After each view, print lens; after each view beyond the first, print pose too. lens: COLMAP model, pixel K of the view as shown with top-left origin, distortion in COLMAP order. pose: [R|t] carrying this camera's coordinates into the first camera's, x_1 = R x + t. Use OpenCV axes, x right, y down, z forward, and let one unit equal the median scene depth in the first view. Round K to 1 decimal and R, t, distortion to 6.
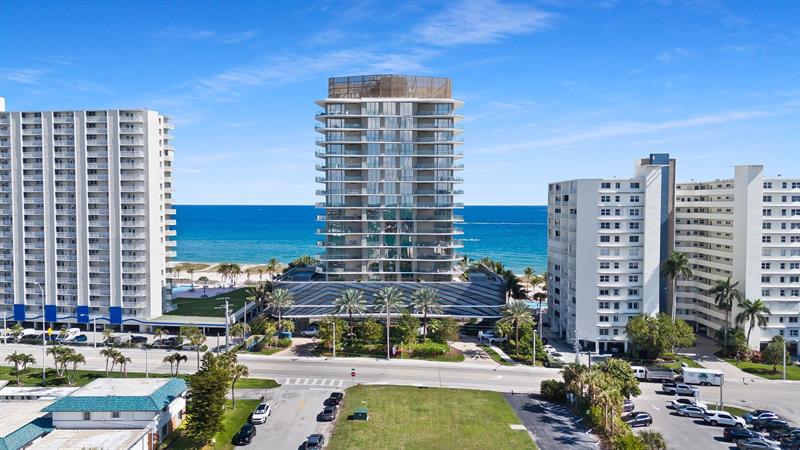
lens RADIAL K [[580.6, 0, 400.0], [0, 580.6, 225.0], [0, 0, 1]] dist [0.104040, -0.186675]
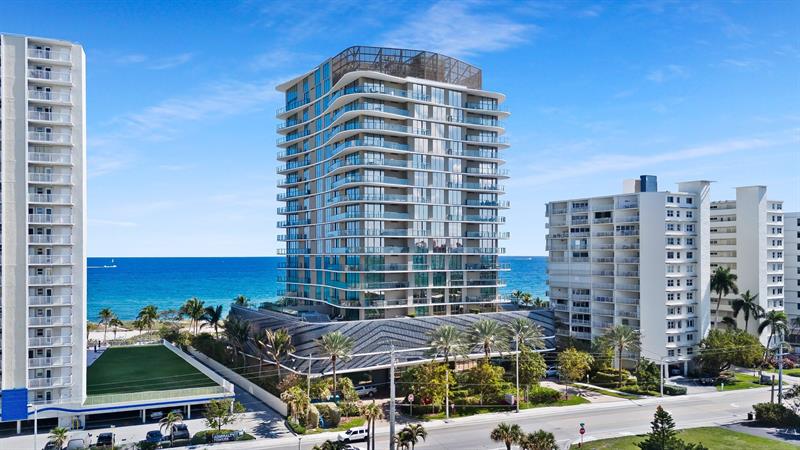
lens RADIAL K [[600.5, 0, 399.8], [0, 600.5, 252.5], [0, 0, 1]] dist [0.033995, -0.000214]
pose [[0.861270, 0.000849, 0.508146, -0.530735], [0.021421, 0.999049, -0.037976, 0.047326], [-0.507695, 0.043593, 0.860433, 0.374770]]
